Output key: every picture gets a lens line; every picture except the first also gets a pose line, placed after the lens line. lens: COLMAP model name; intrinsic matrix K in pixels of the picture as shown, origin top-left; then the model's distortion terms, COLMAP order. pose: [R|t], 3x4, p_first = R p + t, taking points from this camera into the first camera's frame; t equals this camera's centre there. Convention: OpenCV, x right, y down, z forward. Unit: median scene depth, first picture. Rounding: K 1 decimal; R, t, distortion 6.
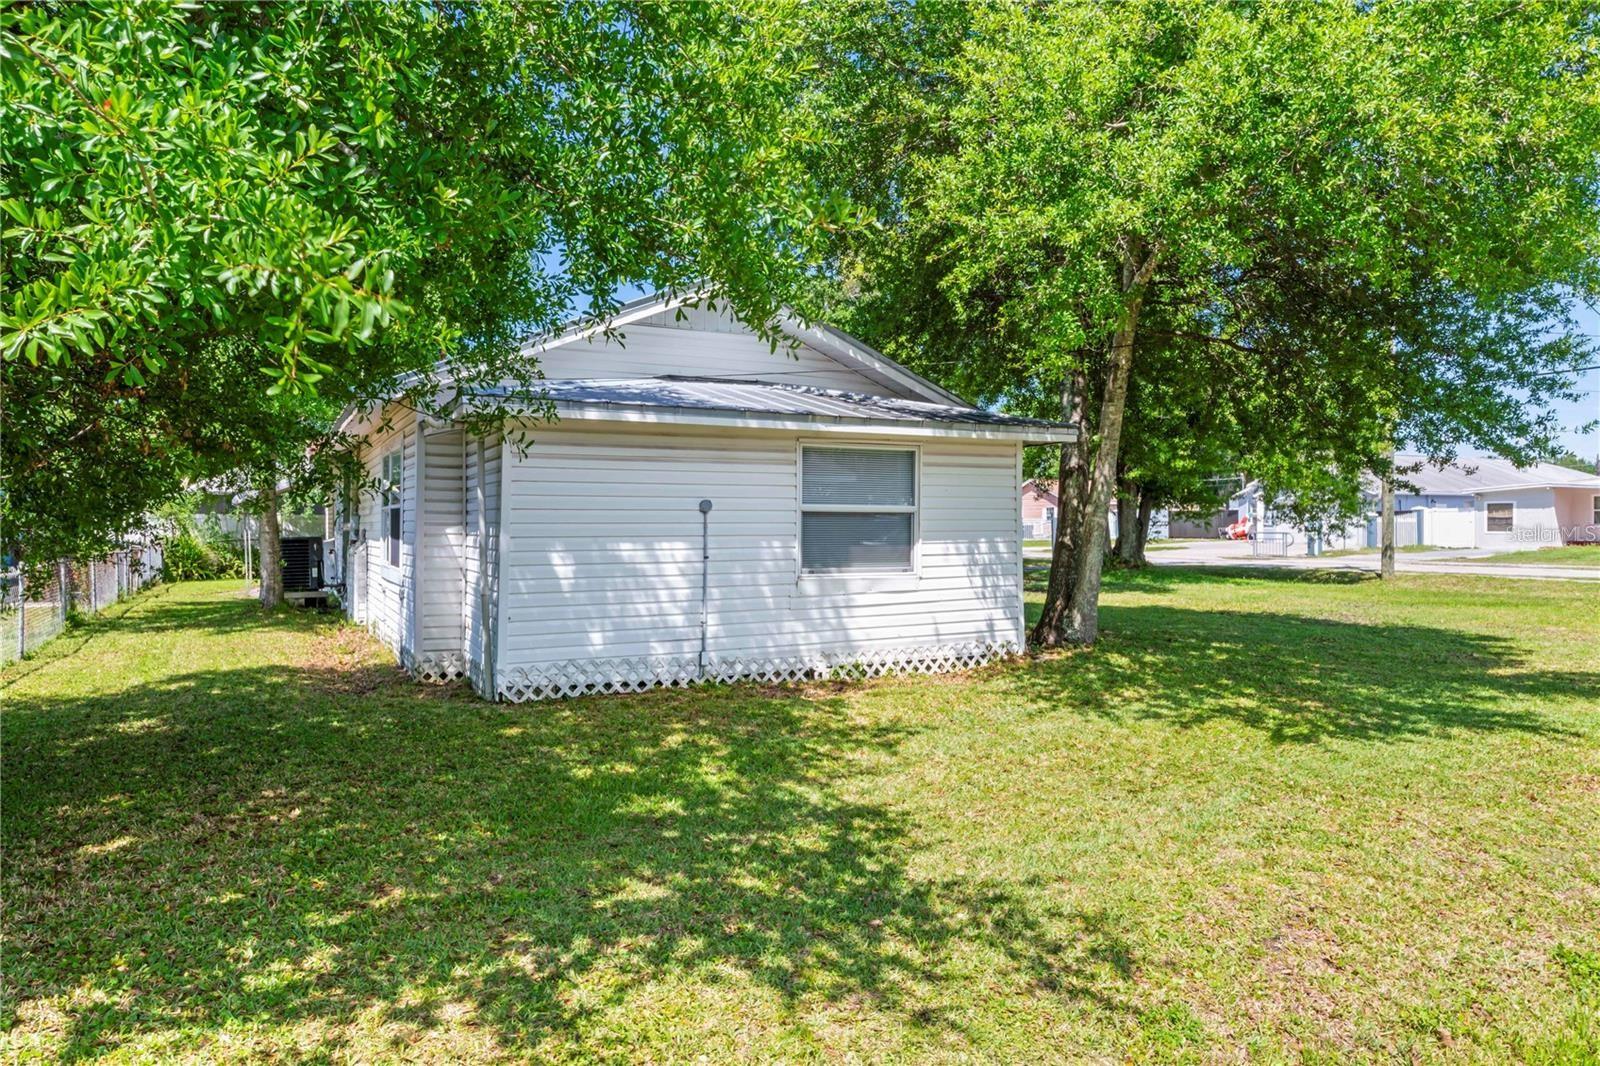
lens RADIAL K [[1139.3, 0, 799.8], [0, 1139.3, 534.8], [0, 0, 1]] dist [-0.000472, 0.000020]
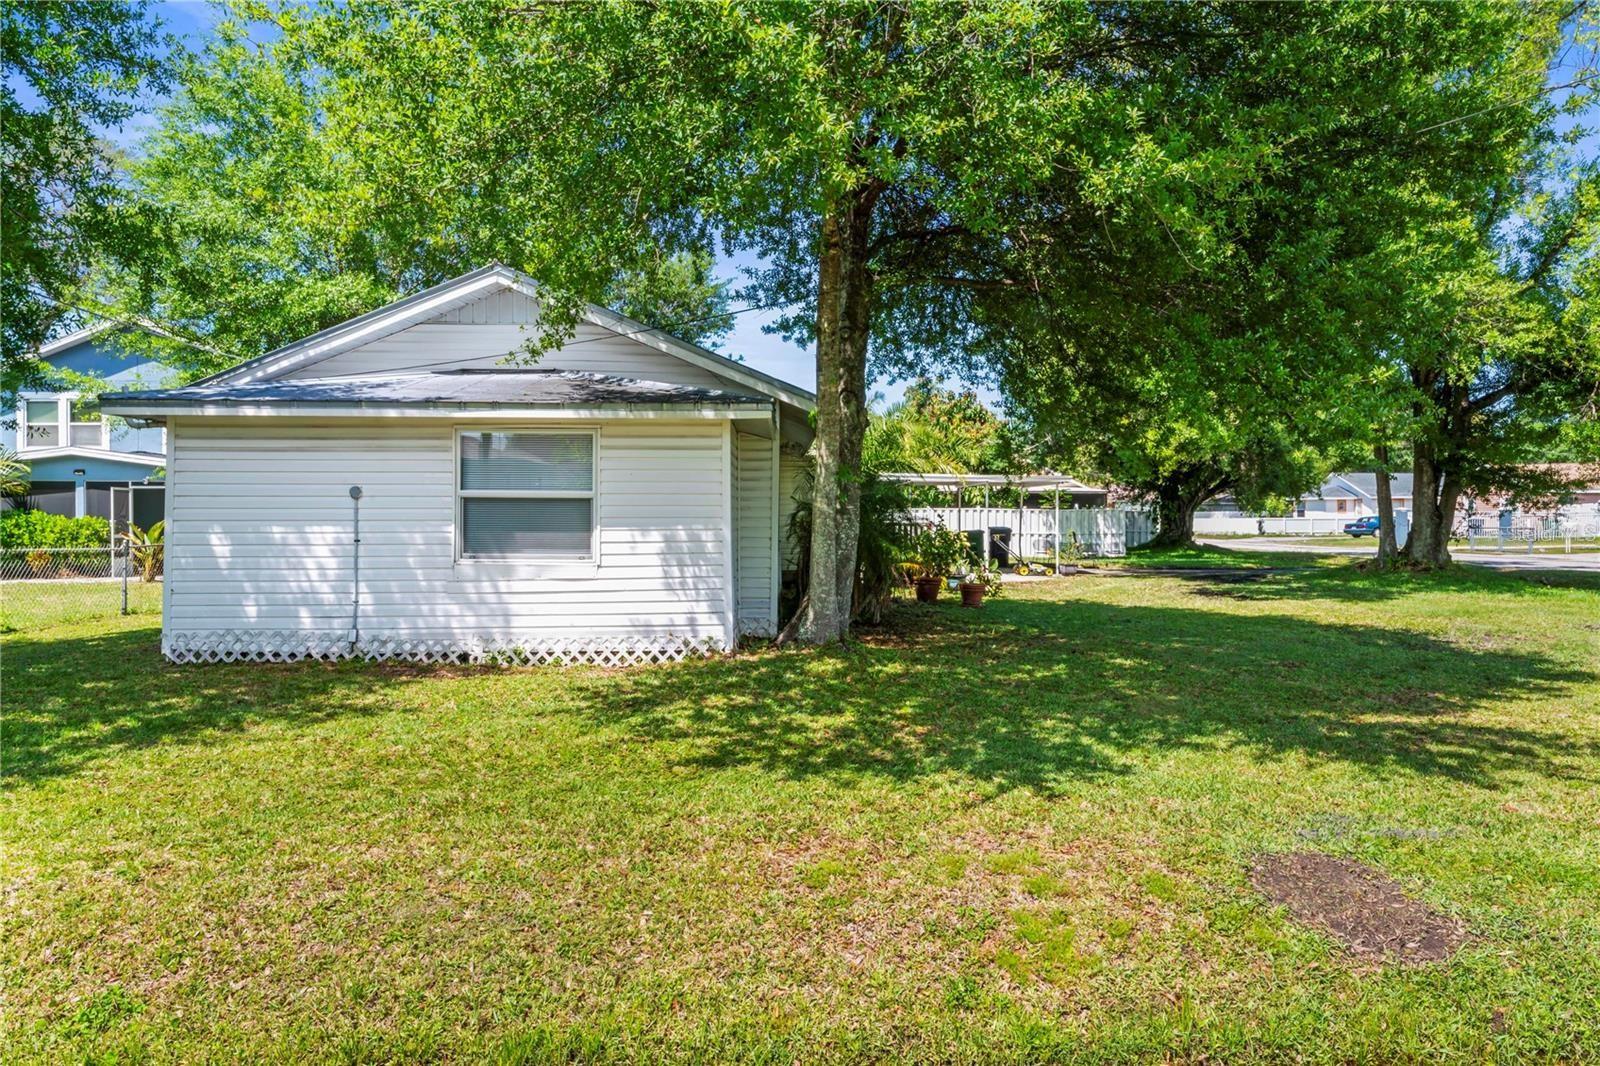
lens RADIAL K [[1099.4, 0, 800.3], [0, 1099.4, 527.0], [0, 0, 1]] dist [0.003996, 0.000468]
pose [[0.881475, 0.009021, -0.472144, 0.733205], [-0.006799, 0.999956, 0.006412, -0.002169], [0.472181, -0.002442, 0.881498, 0.277548]]
